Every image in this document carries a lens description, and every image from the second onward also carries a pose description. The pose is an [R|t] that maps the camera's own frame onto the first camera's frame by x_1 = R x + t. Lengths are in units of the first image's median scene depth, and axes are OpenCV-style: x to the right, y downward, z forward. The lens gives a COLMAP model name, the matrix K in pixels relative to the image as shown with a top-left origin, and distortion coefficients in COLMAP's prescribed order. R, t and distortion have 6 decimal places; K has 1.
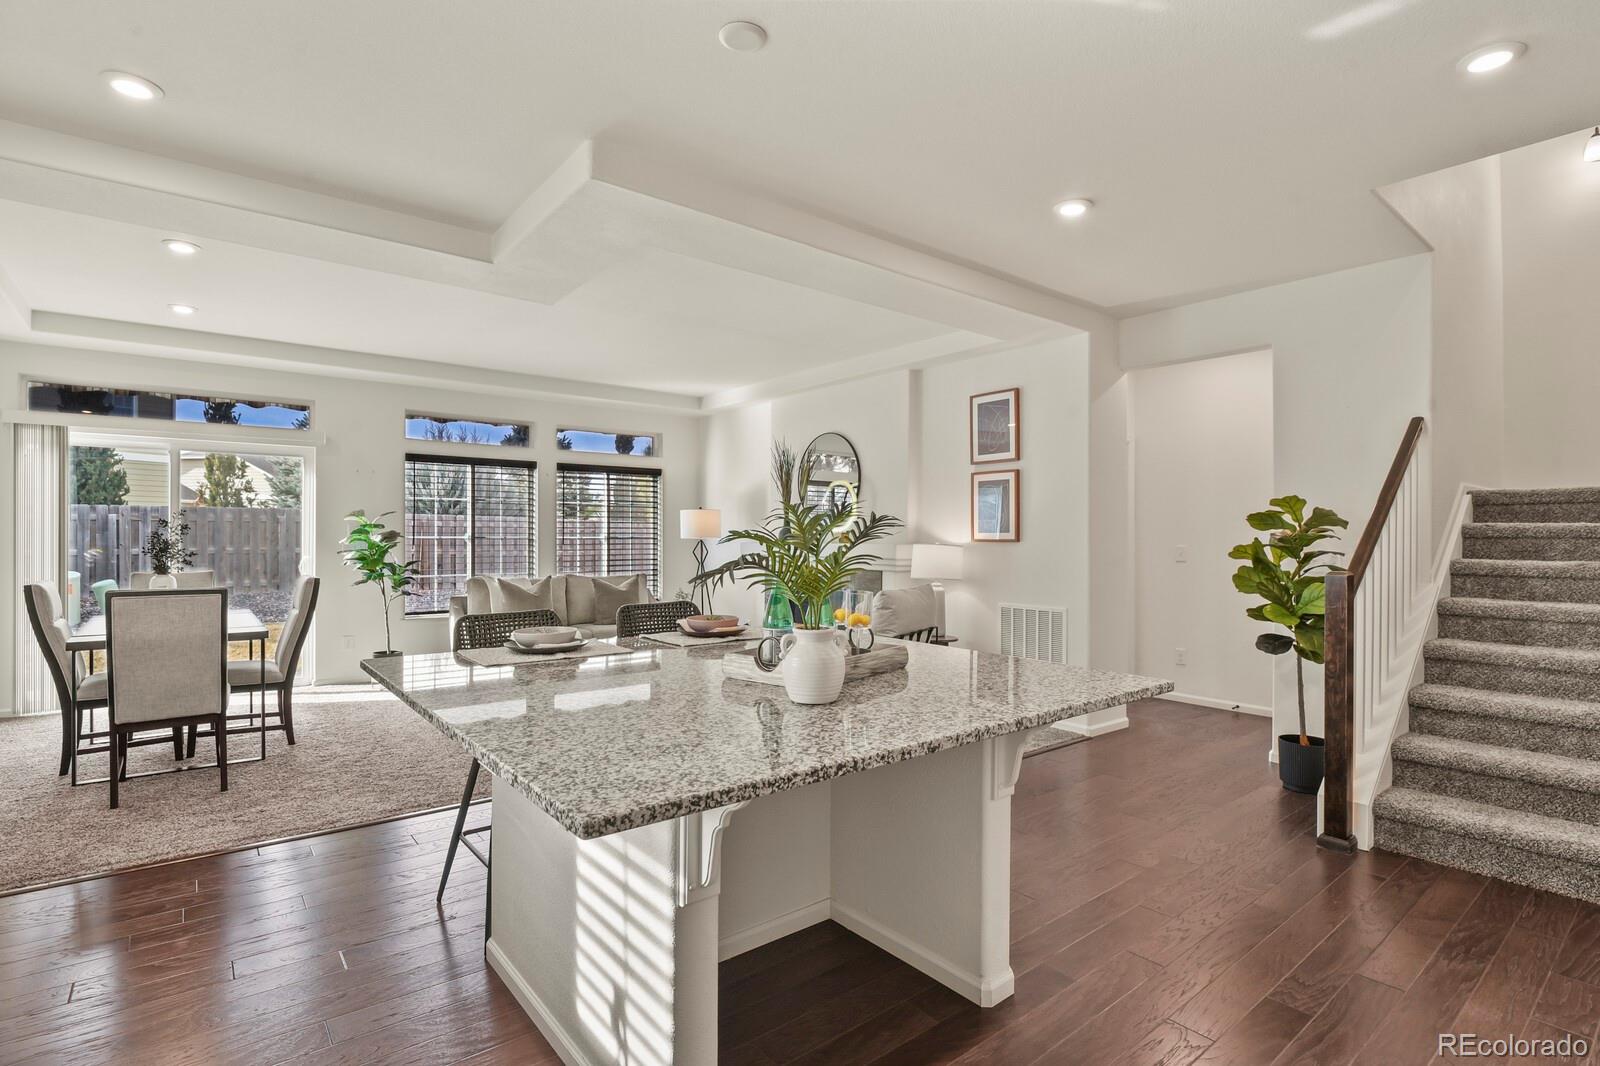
lens RADIAL K [[781.5, 0, 800.4], [0, 781.5, 541.4], [0, 0, 1]] dist [-0.016497, -0.003092]
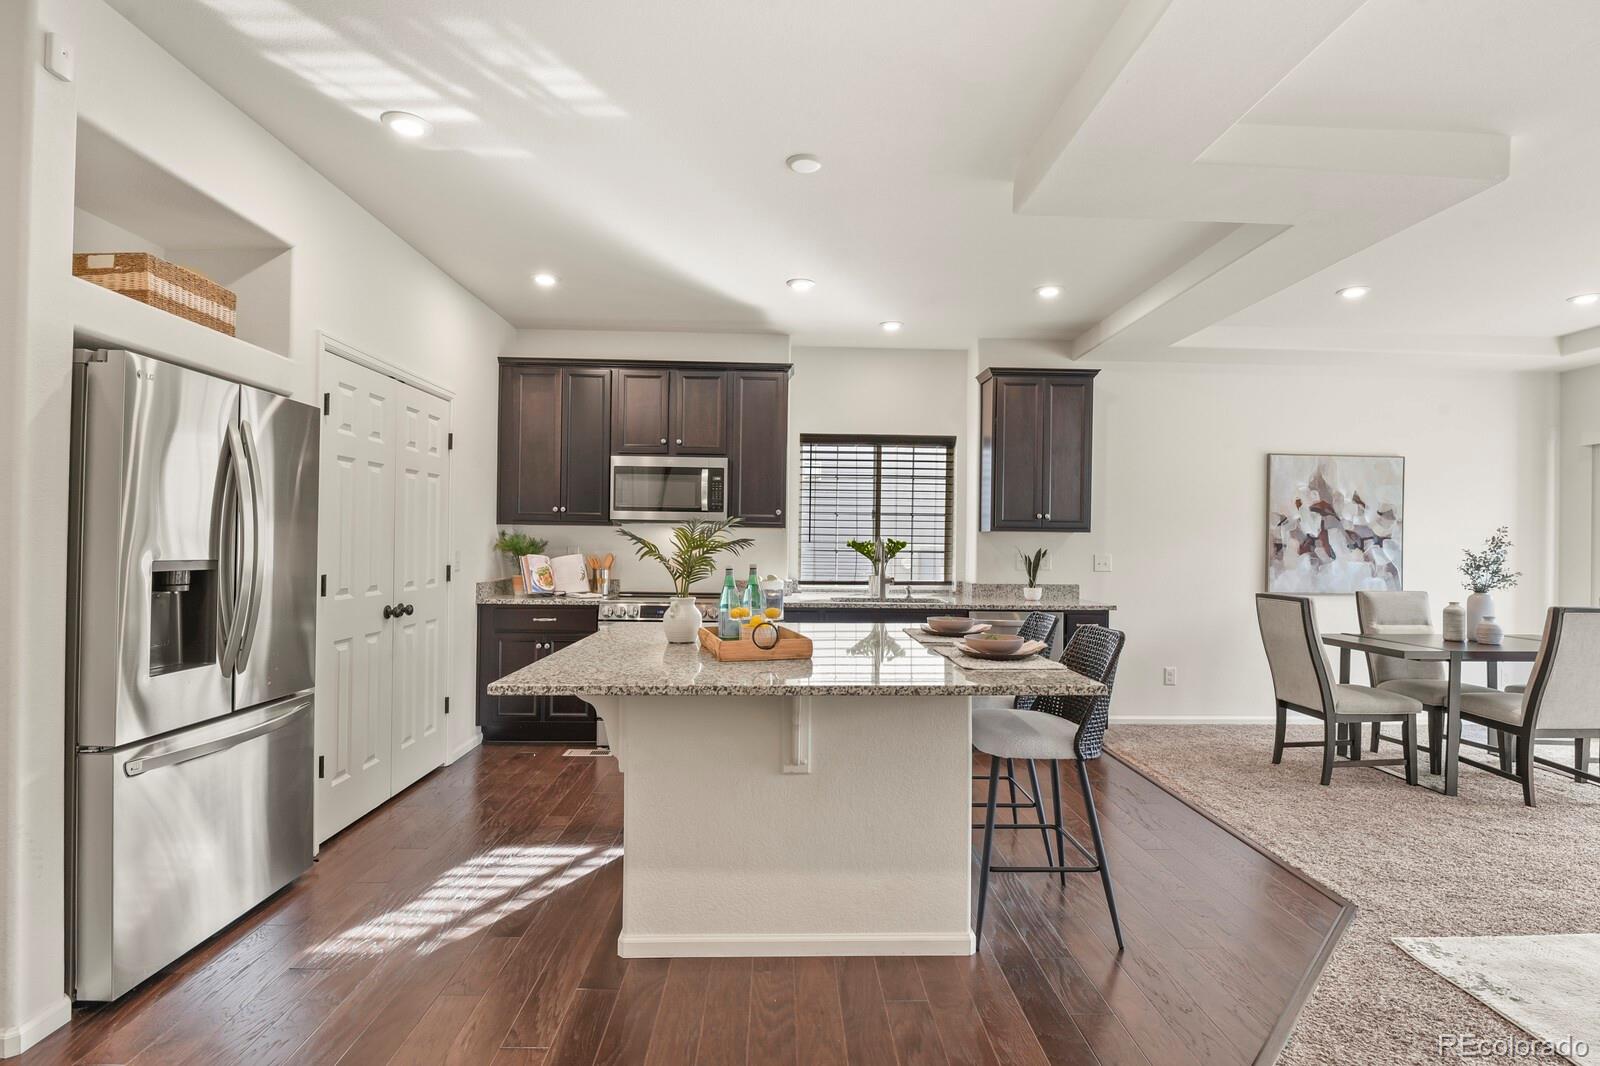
lens RADIAL K [[781.5, 0, 793.9], [0, 781.5, 538.9], [0, 0, 1]] dist [-0.016497, -0.003092]
pose [[-0.609382, -0.014906, -0.792737, 0.347354], [-0.019490, 0.999803, -0.003818, -0.003240], [0.792637, 0.013124, -0.609552, 0.636620]]
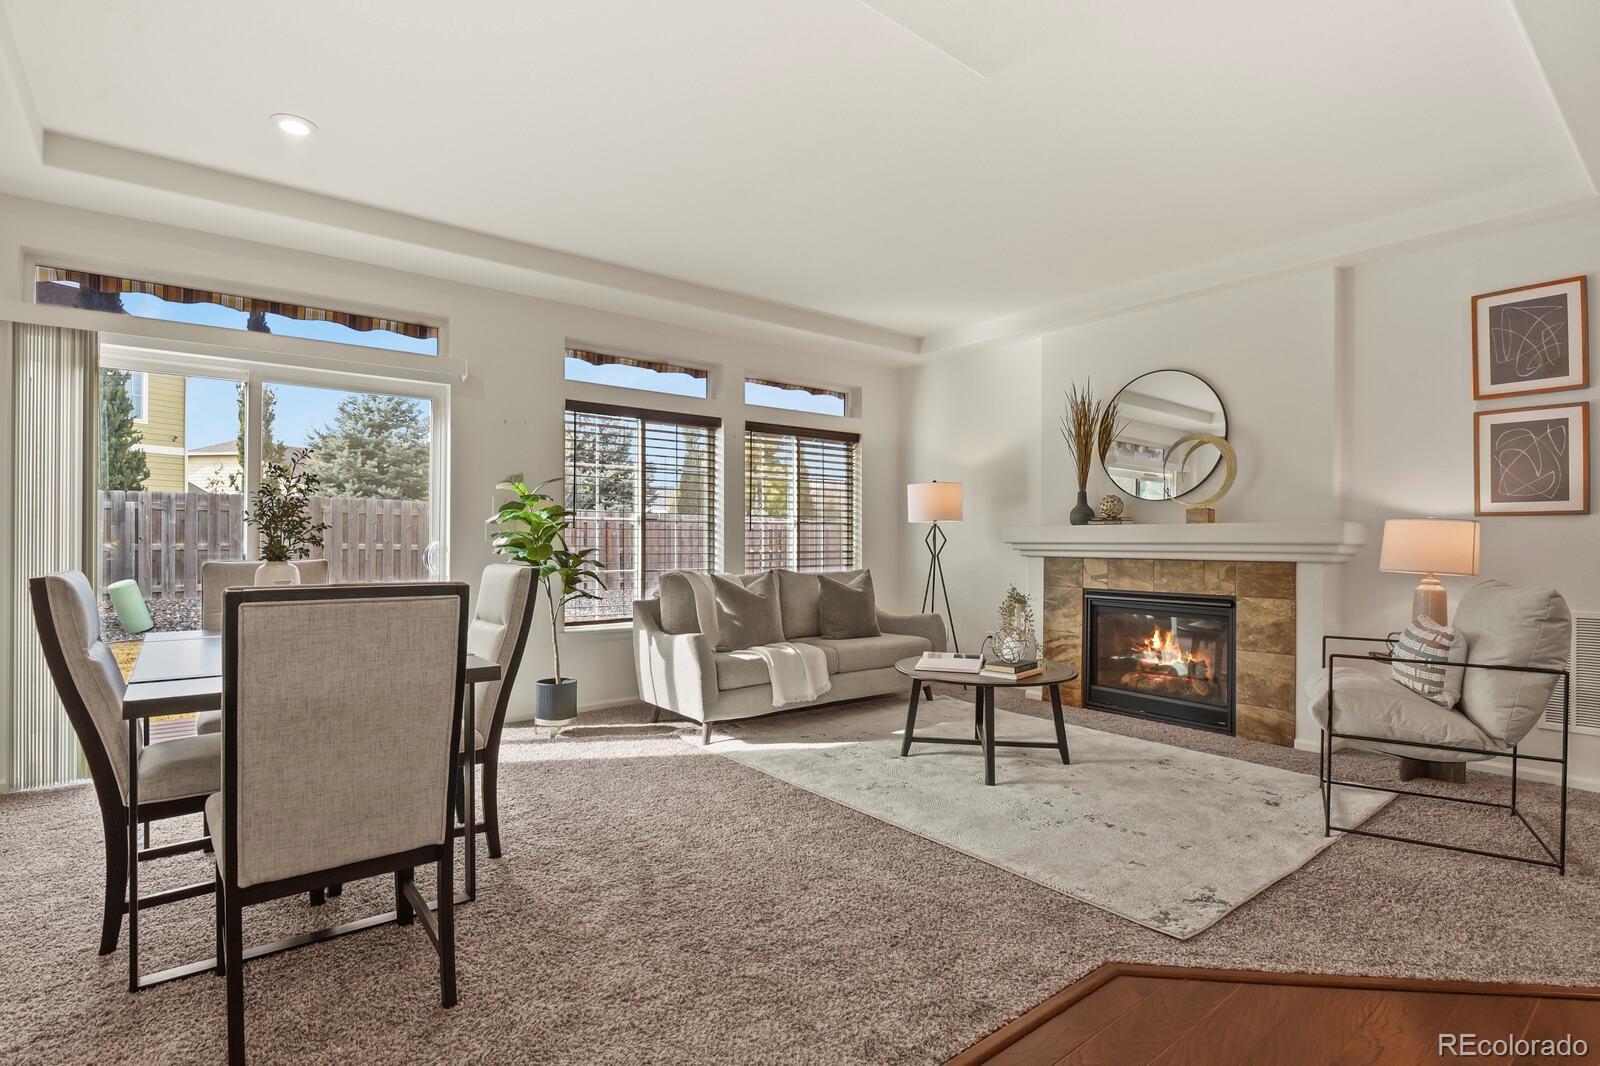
lens RADIAL K [[781.5, 0, 794.7], [0, 781.5, 542.4], [0, 0, 1]] dist [-0.016497, -0.003092]
pose [[0.999993, 0.000160, -0.003653, -0.315493], [-0.000172, 0.999994, -0.003318, 0.022036], [0.003653, 0.003319, 0.999988, 0.308424]]
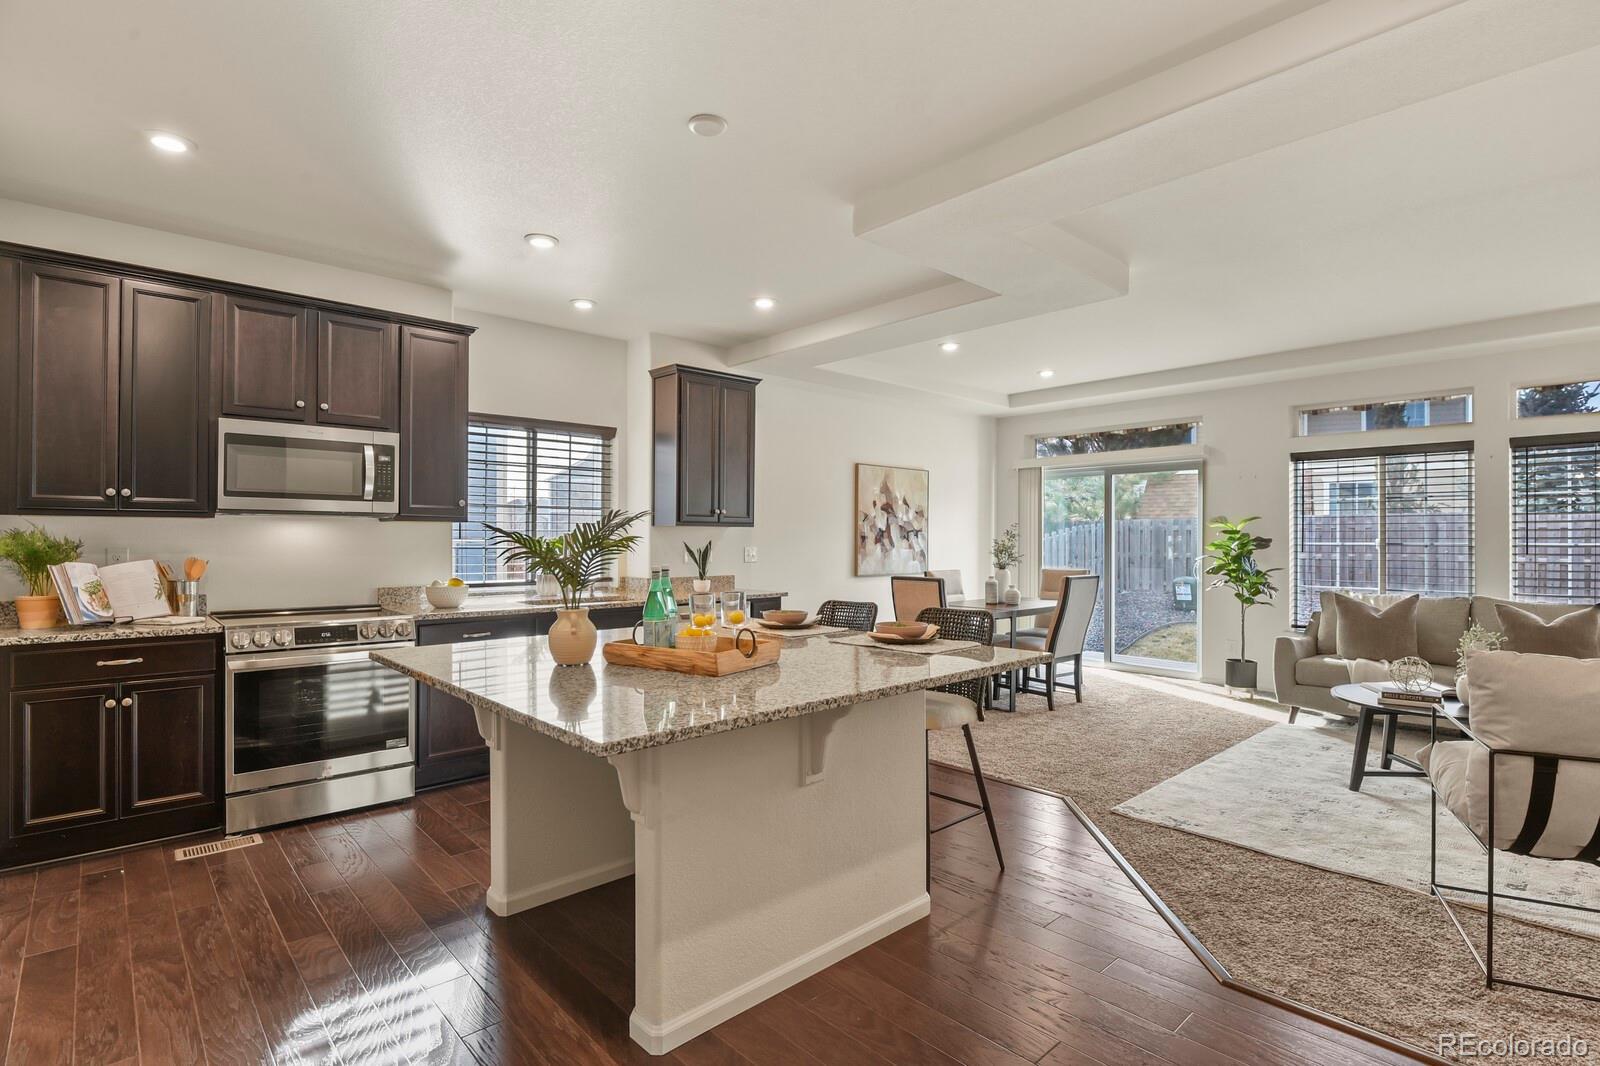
lens RADIAL K [[781.5, 0, 798.0], [0, 781.5, 533.3], [0, 0, 1]] dist [-0.016497, -0.003092]
pose [[0.064827, -0.010740, -0.997839, 0.406596], [-0.008282, 0.999902, -0.011301, -0.002372], [0.997862, 0.008997, 0.064732, 0.376690]]
